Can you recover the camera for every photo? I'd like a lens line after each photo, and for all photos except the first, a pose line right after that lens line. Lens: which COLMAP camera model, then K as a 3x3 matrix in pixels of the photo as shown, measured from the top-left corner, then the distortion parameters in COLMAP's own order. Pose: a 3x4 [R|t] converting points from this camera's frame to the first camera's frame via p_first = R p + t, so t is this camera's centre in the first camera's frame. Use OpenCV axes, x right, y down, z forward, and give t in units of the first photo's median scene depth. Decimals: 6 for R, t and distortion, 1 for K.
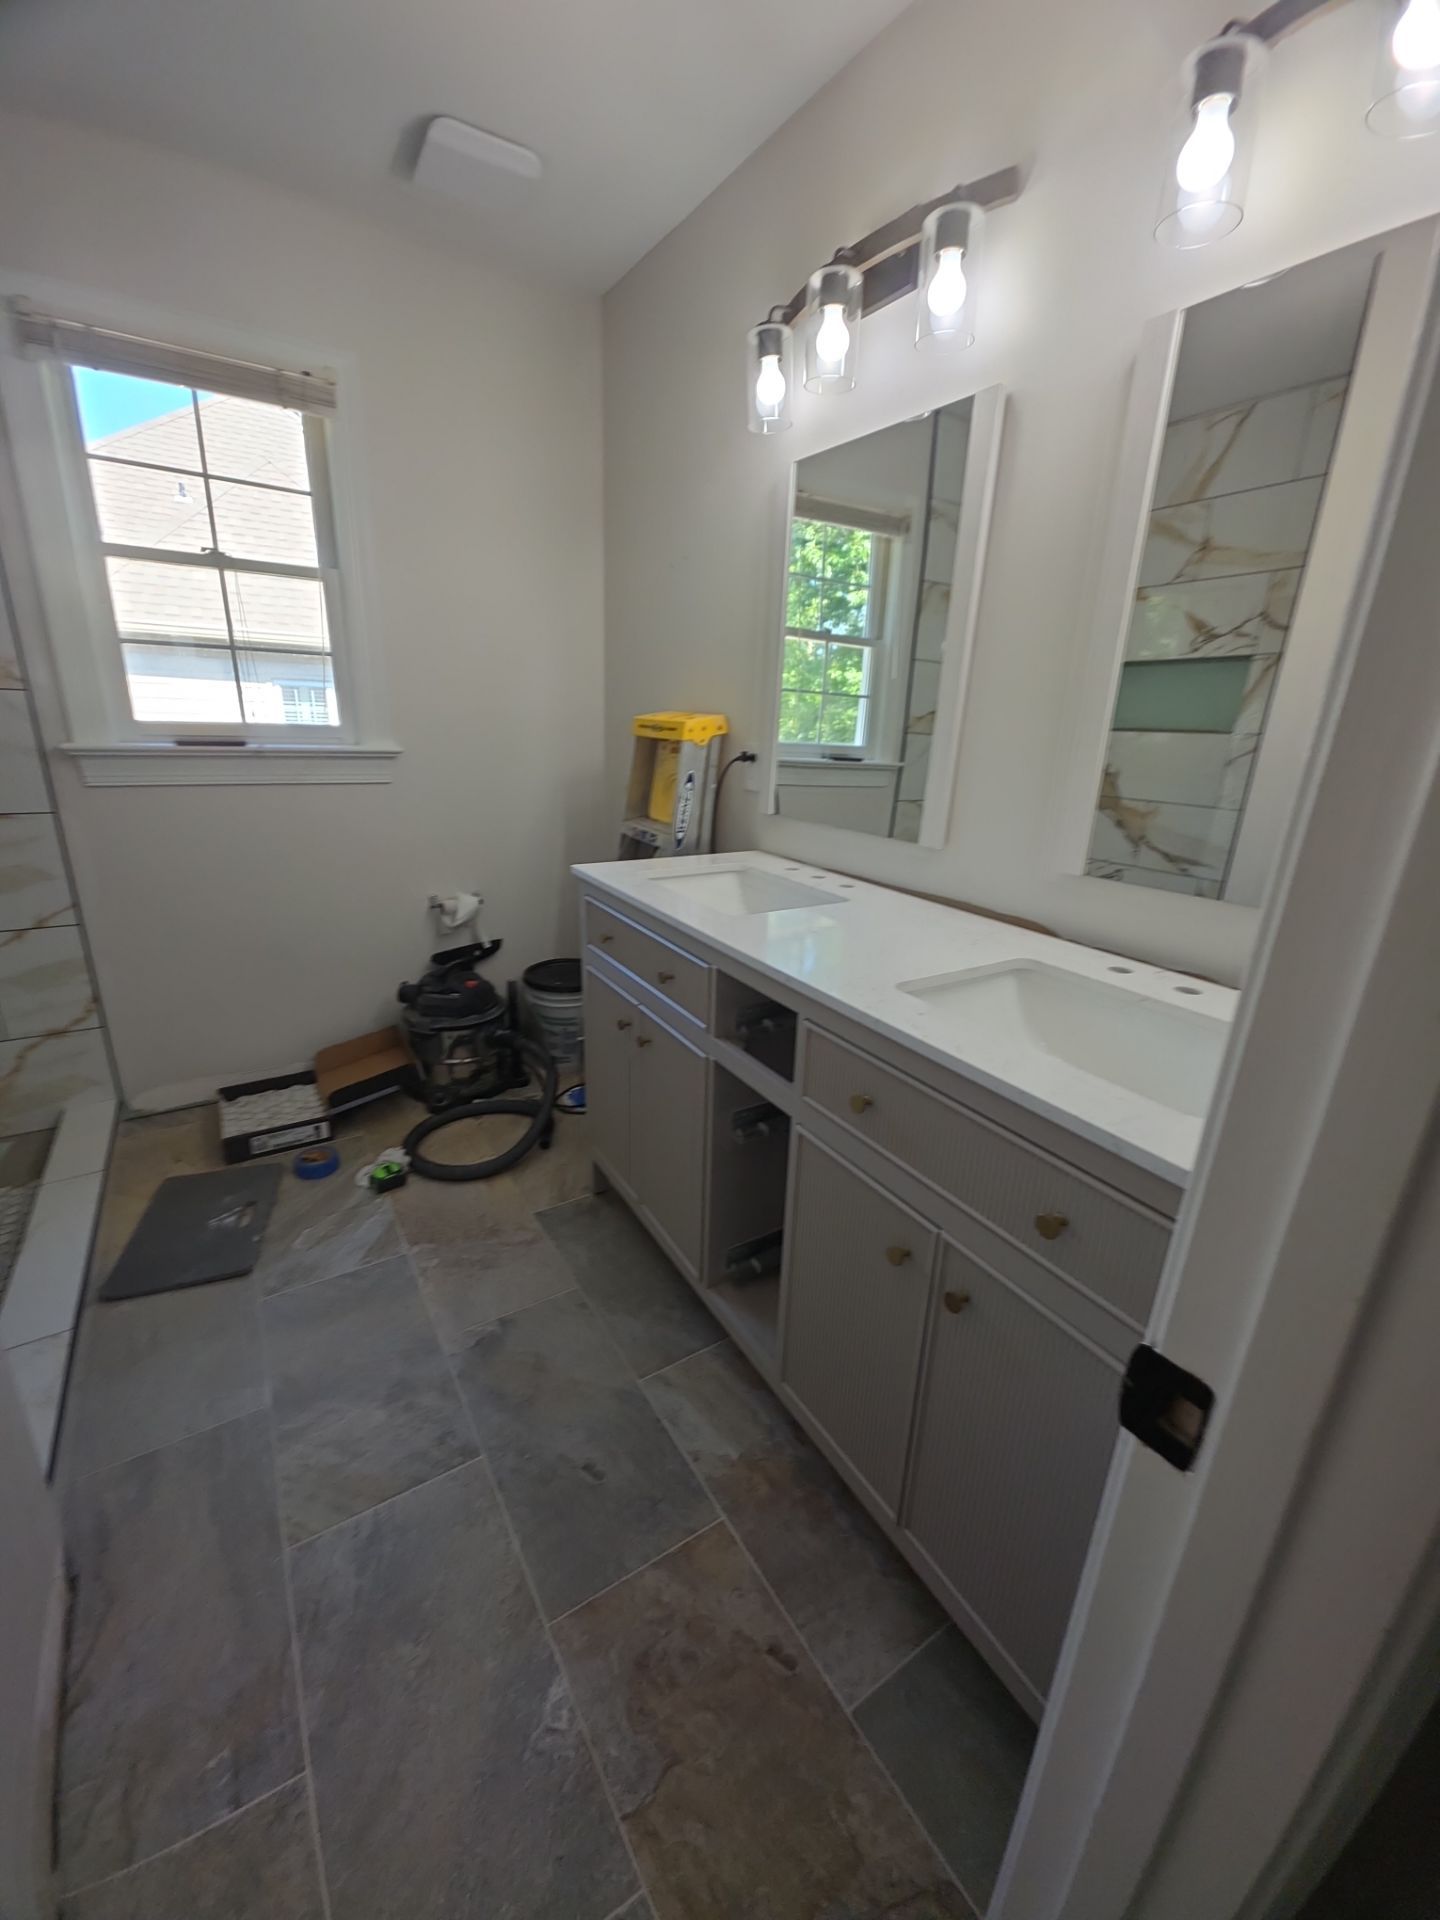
lens RADIAL K [[759.9, 0, 715.4], [0, 759.9, 958.2], [0, 0, 1]] dist [0.014079, -0.008071]
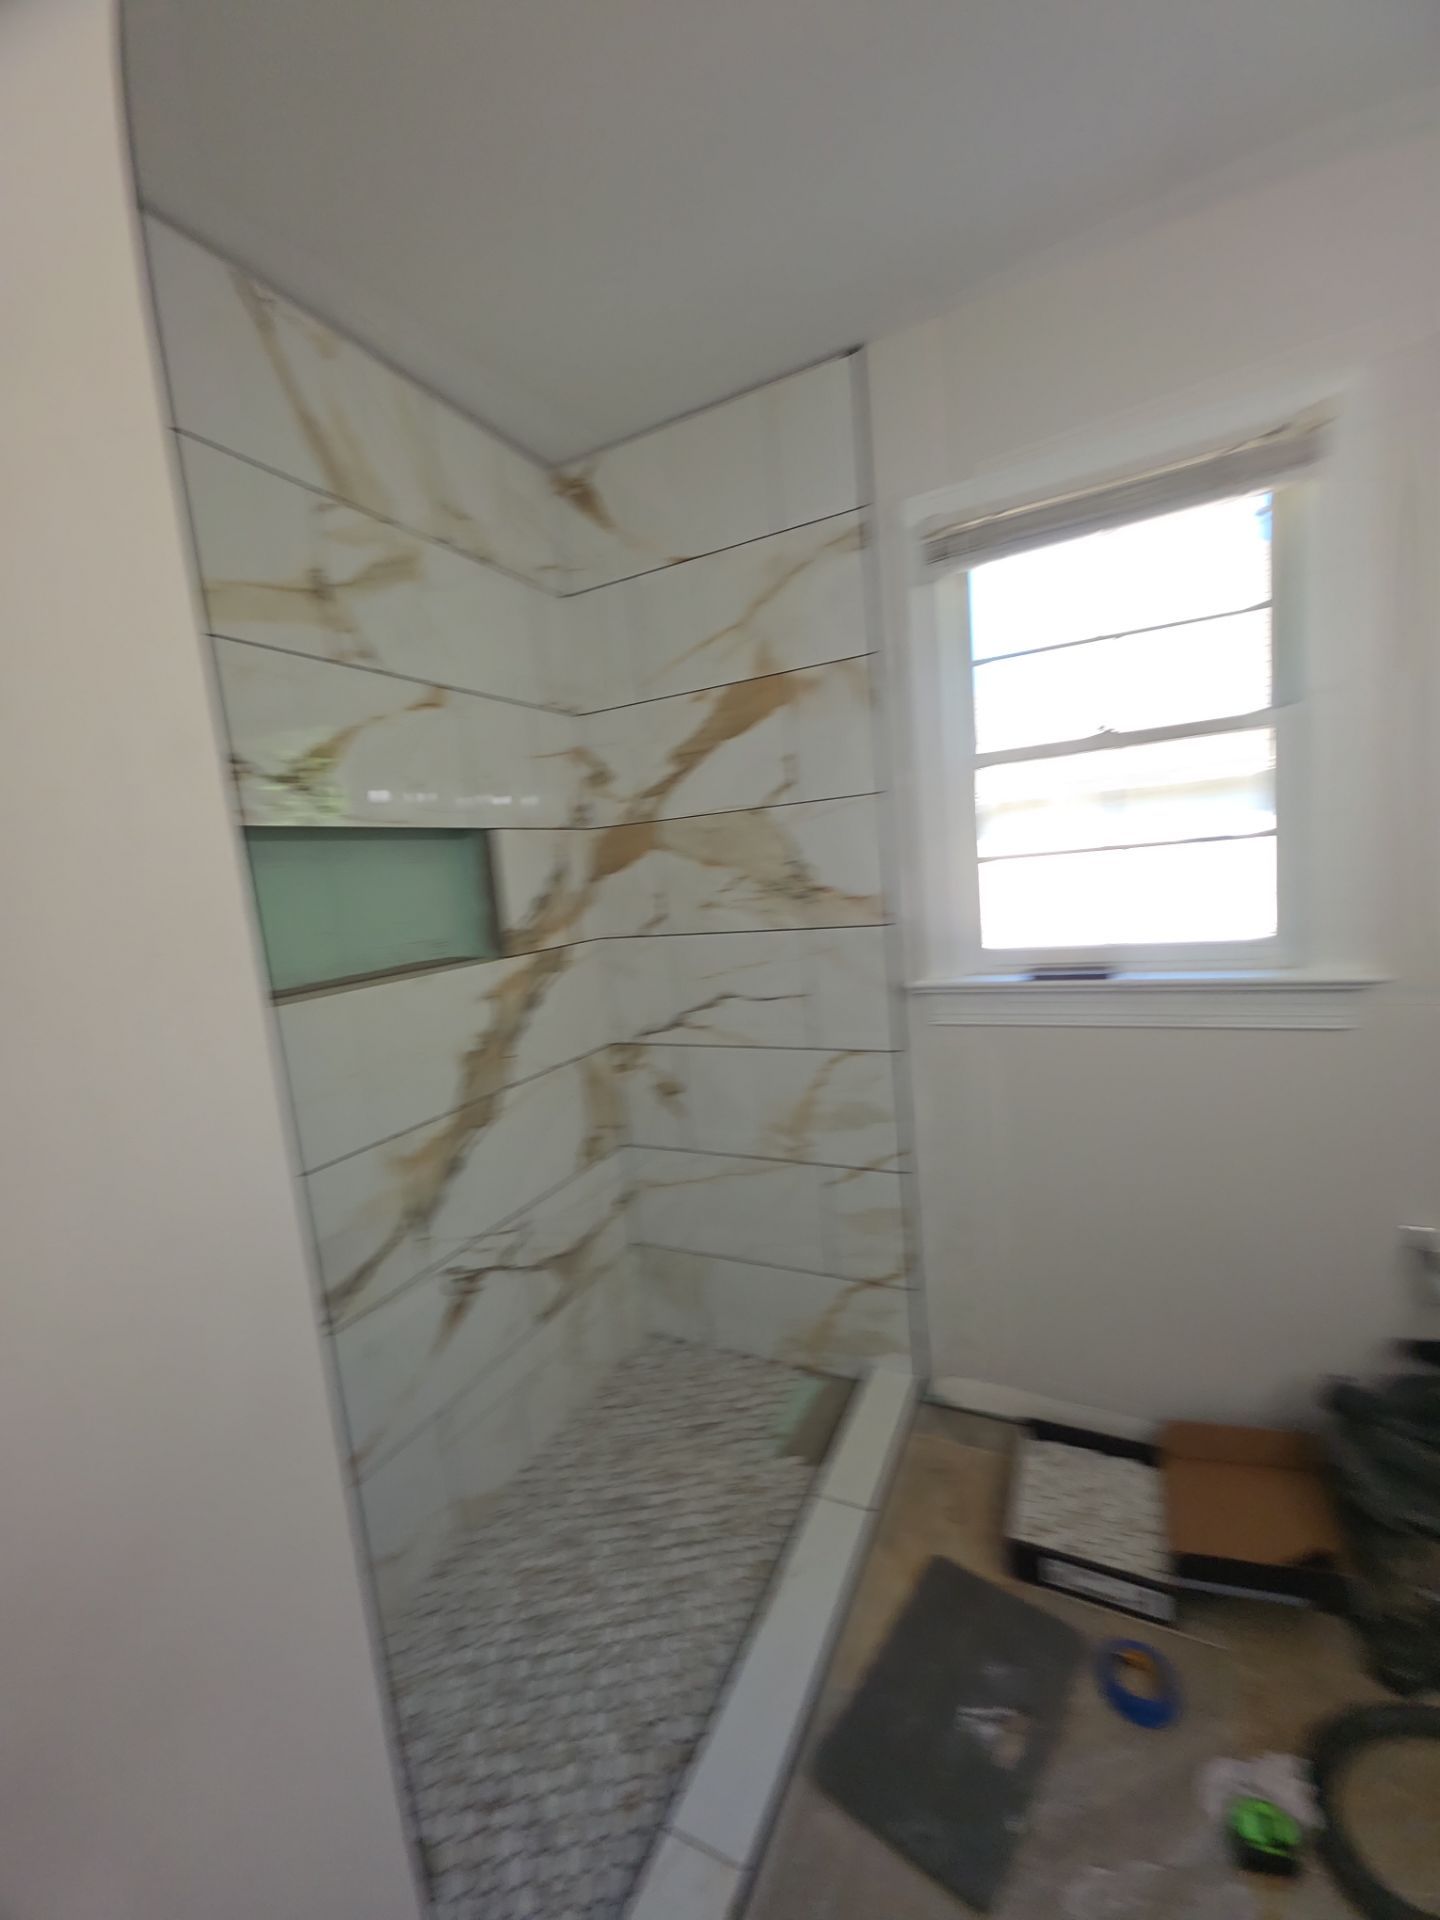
lens RADIAL K [[759.9, 0, 713.0], [0, 759.9, 963.6], [0, 0, 1]] dist [0.014079, -0.008071]
pose [[0.500162, 0.026734, -0.865519, -0.196897], [-0.157518, 0.985656, -0.060581, -0.203637], [0.851484, 0.166635, 0.497199, 0.347260]]
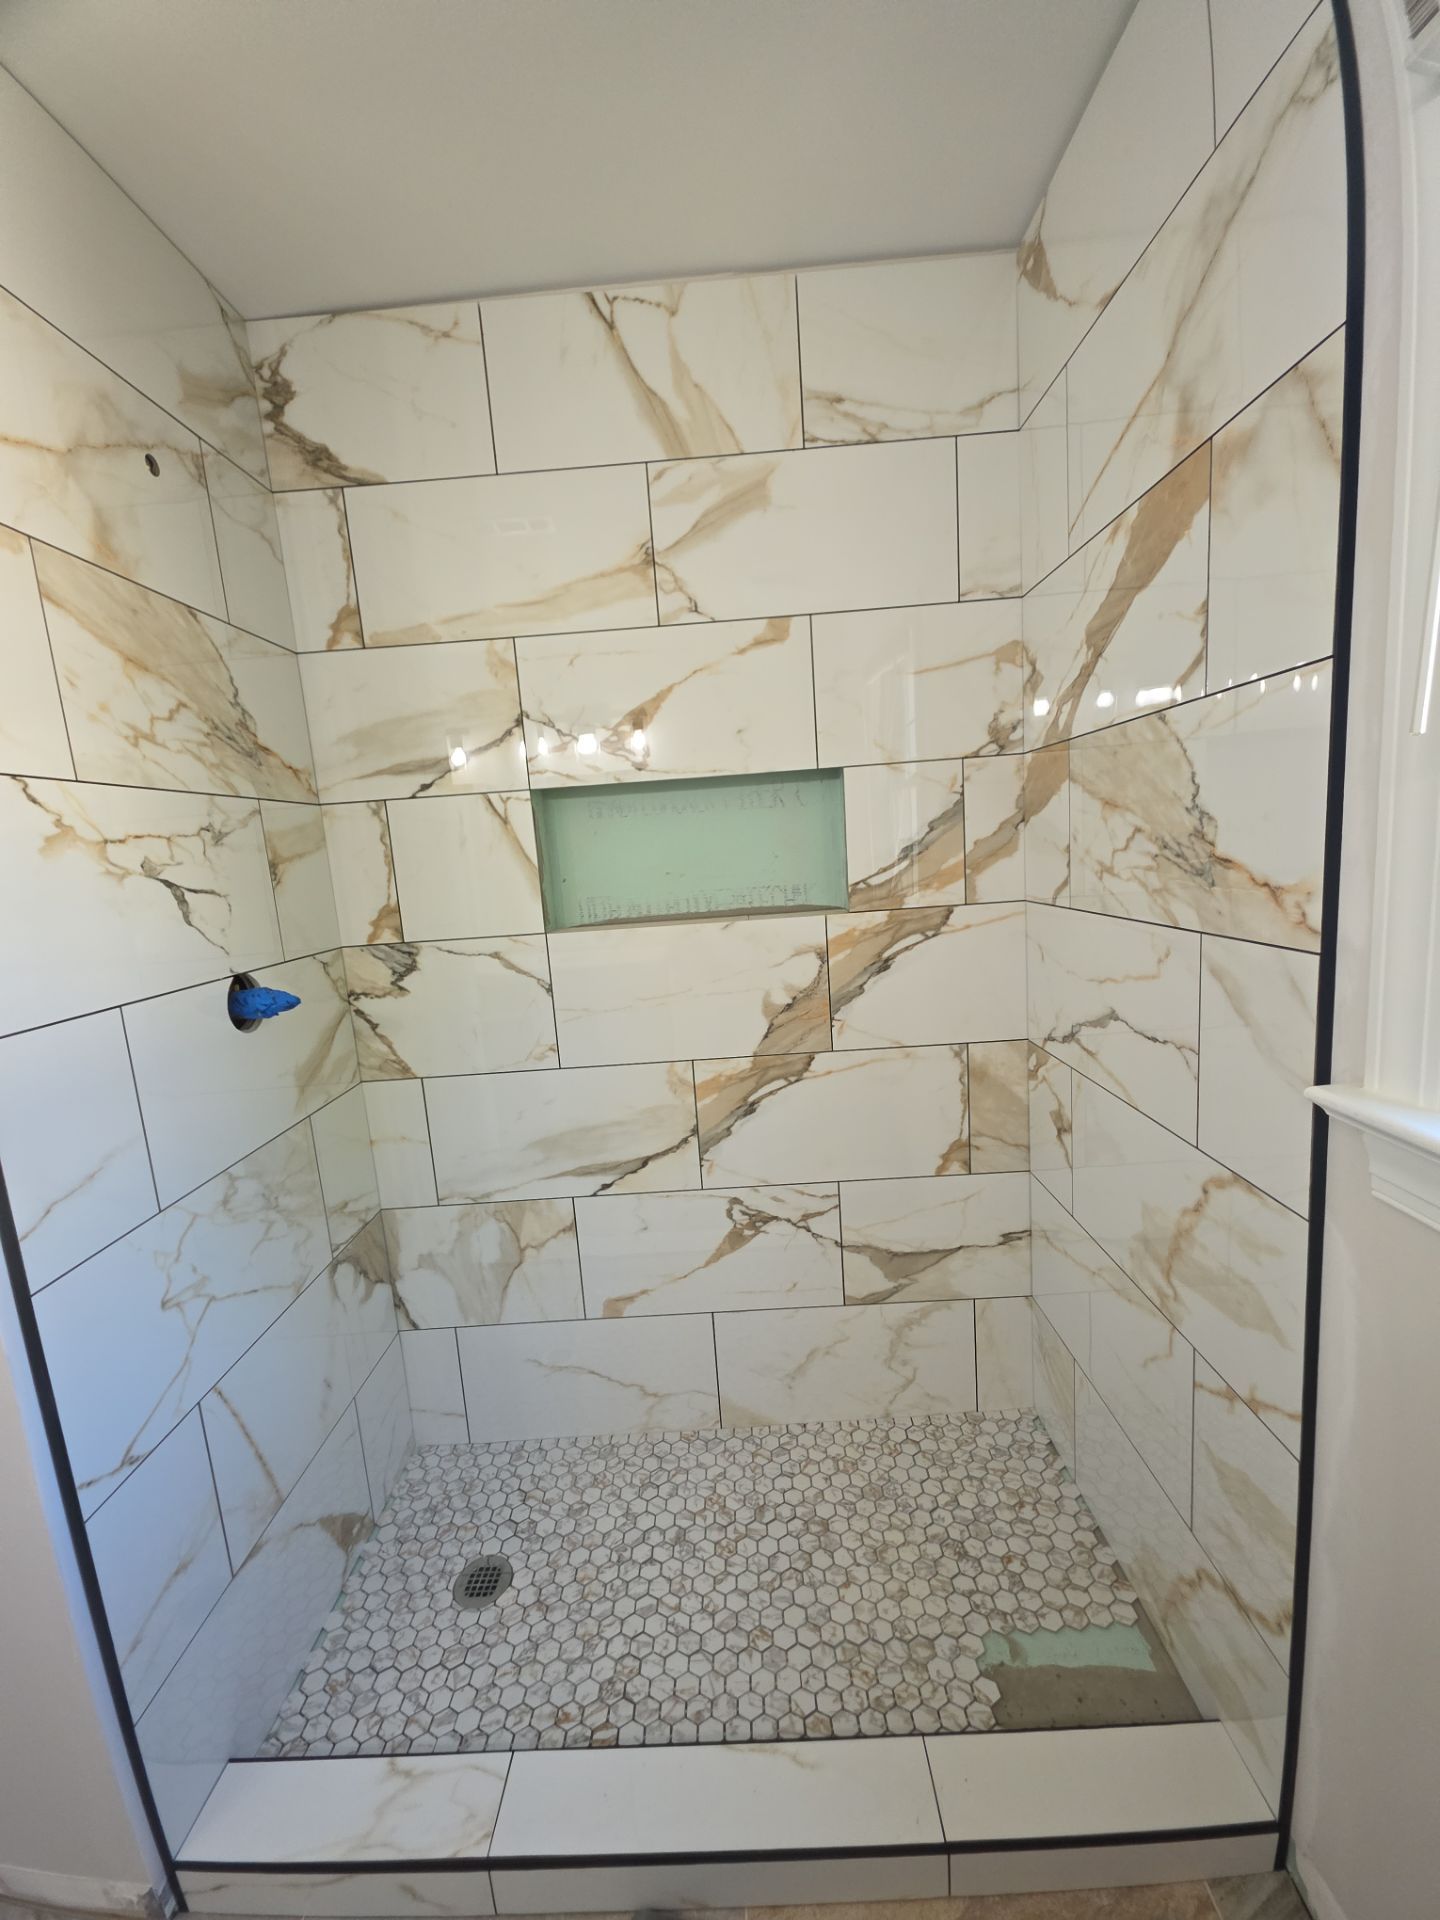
lens RADIAL K [[759.9, 0, 714.8], [0, 759.9, 960.5], [0, 0, 1]] dist [0.014079, -0.008071]
pose [[-0.553548, 0.129229, -0.822730, -0.346952], [-0.200082, 0.938318, 0.282003, -0.380990], [0.808425, 0.320716, -0.493548, 0.893954]]
